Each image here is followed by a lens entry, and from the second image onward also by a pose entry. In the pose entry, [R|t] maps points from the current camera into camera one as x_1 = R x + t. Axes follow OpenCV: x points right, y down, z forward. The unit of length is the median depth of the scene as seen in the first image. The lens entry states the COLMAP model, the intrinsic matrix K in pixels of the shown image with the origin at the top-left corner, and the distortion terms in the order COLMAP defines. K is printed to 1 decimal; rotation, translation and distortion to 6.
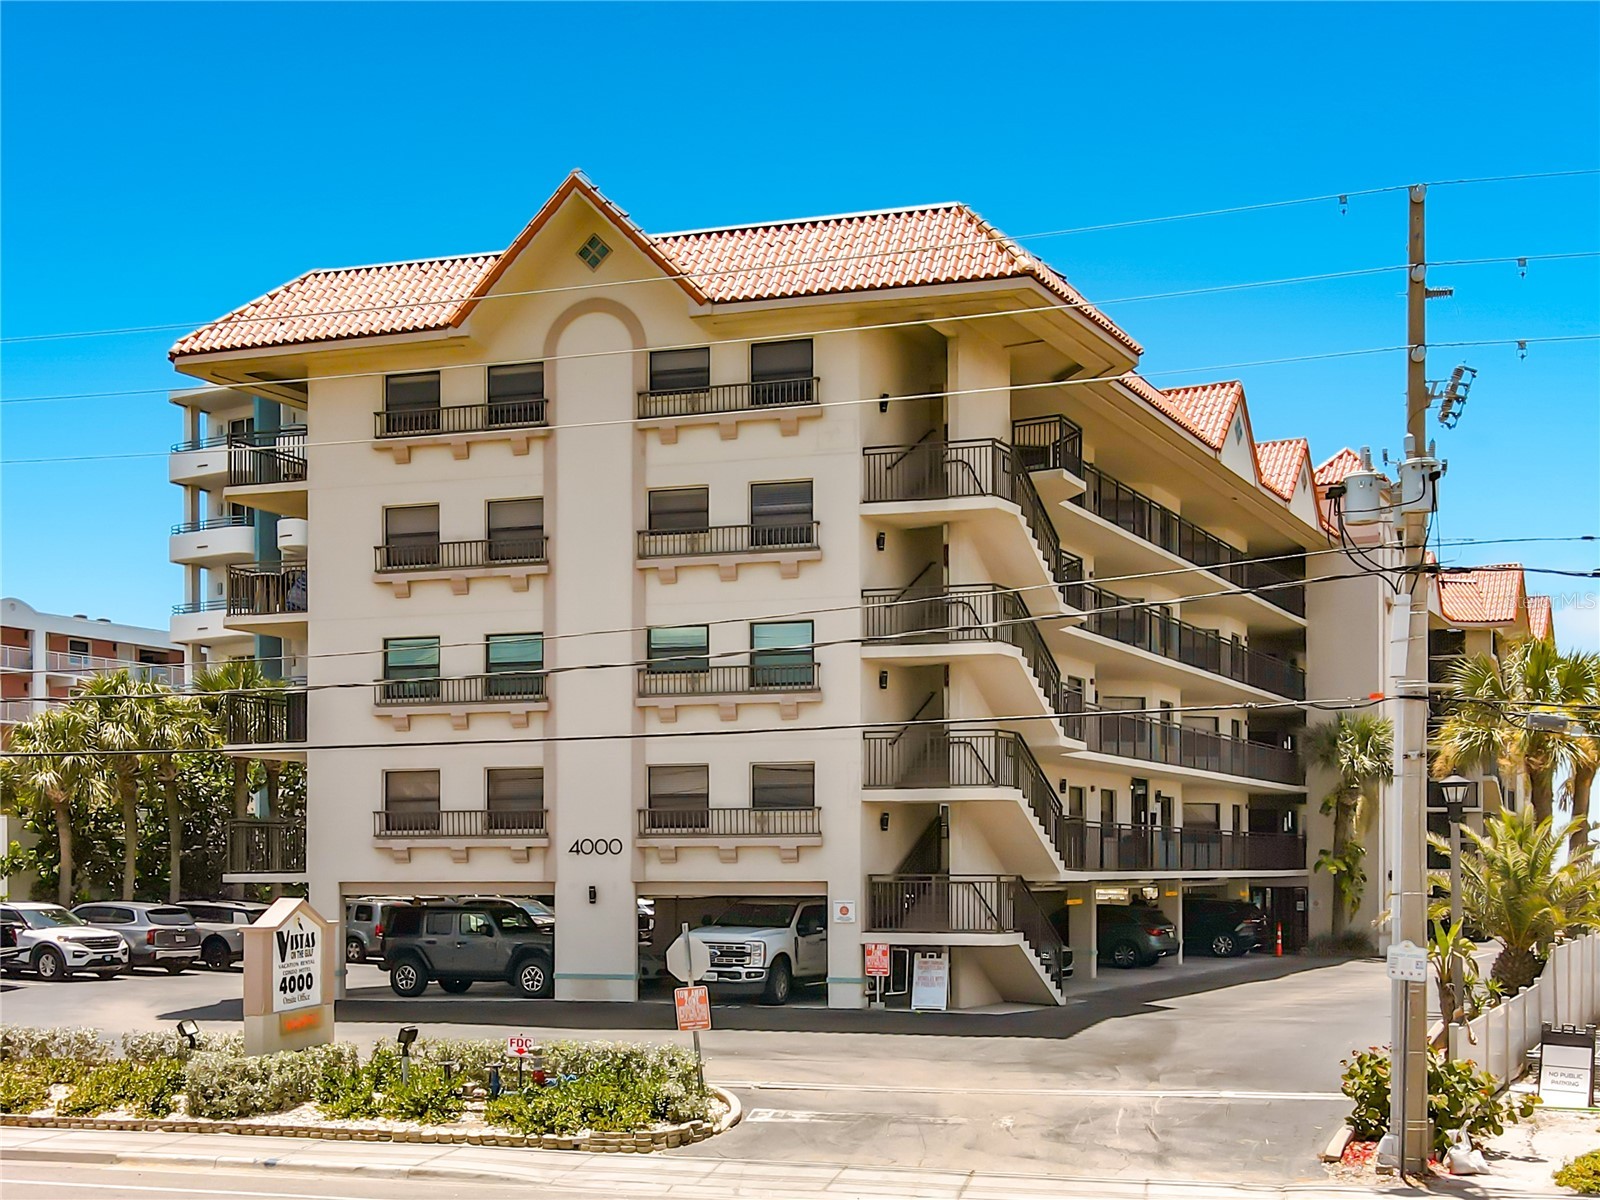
lens RADIAL K [[1182.5, 0, 808.0], [0, 1182.5, 635.2], [0, 0, 1]] dist [-0.008630, 0.002857]
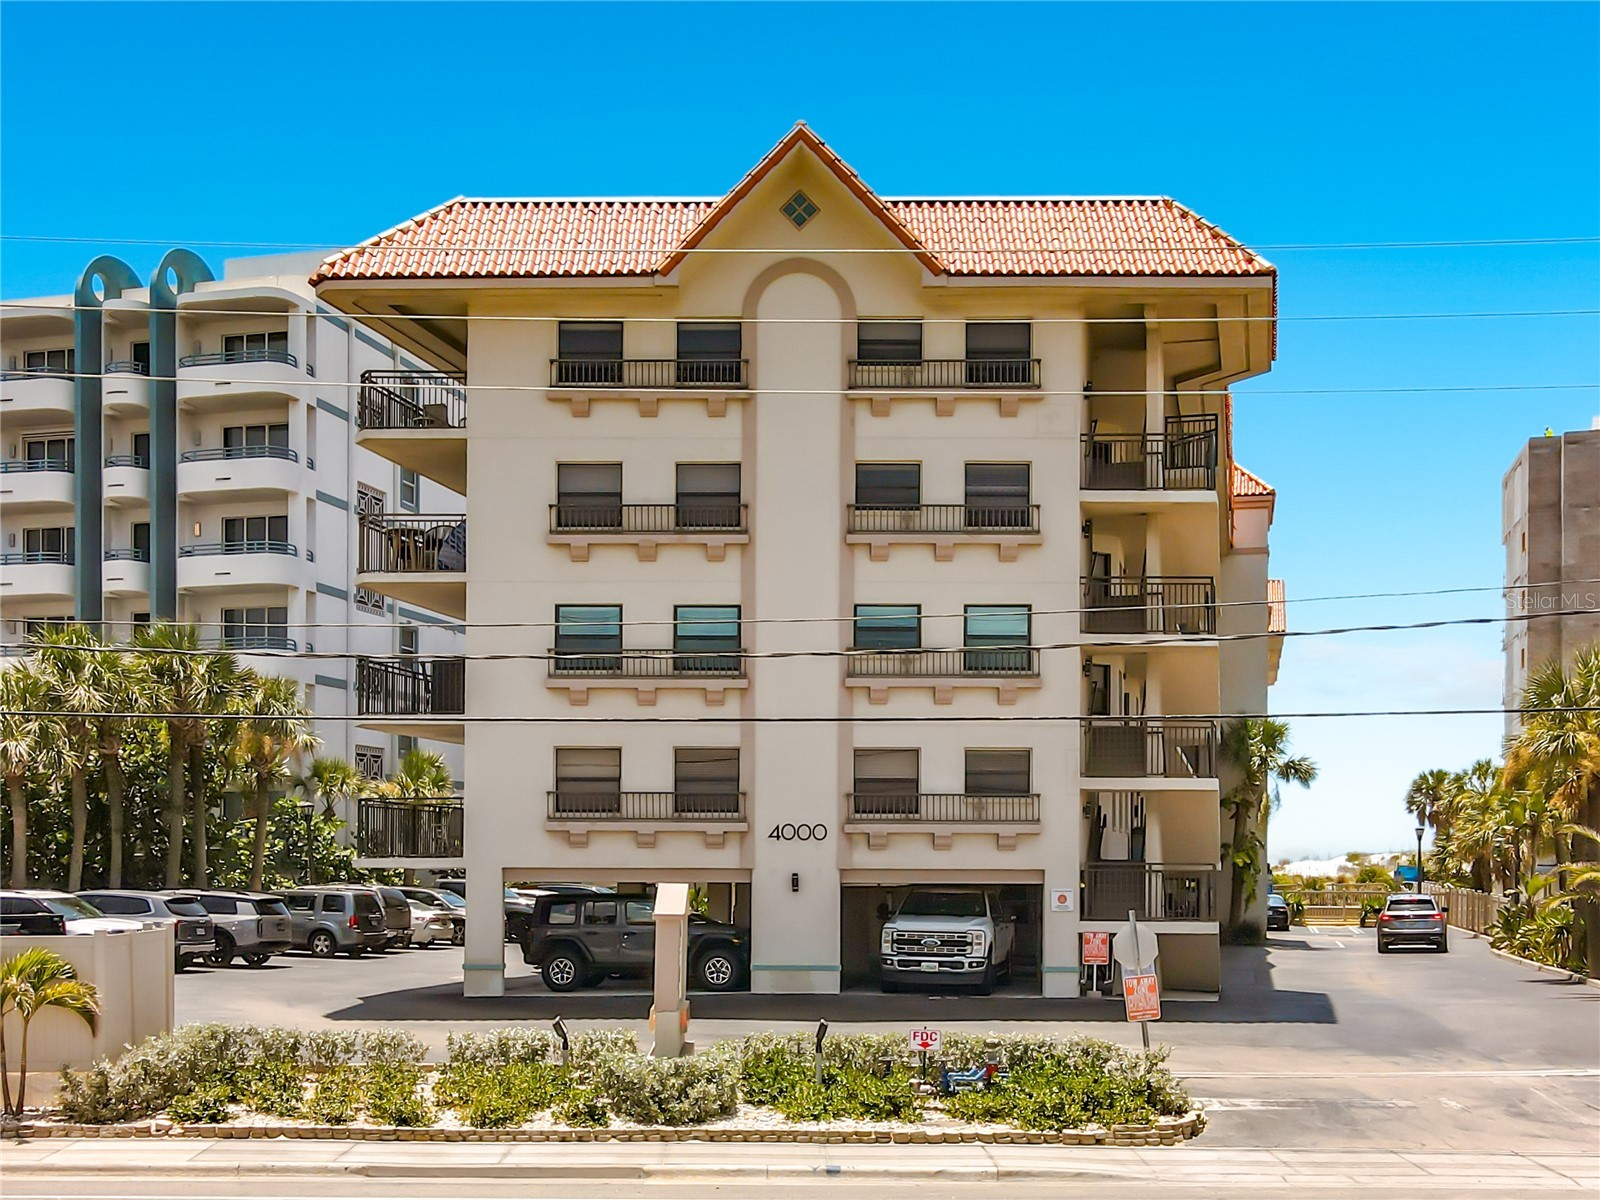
lens RADIAL K [[1197.3, 0, 777.3], [0, 1197.3, 628.3], [0, 0, 1]] dist [-0.004655, 0.000494]
pose [[0.984838, 0.040001, 0.168804, -0.363368], [-0.040491, 0.999180, -0.000542, 0.015426], [-0.168687, -0.006301, 0.985649, 0.049733]]
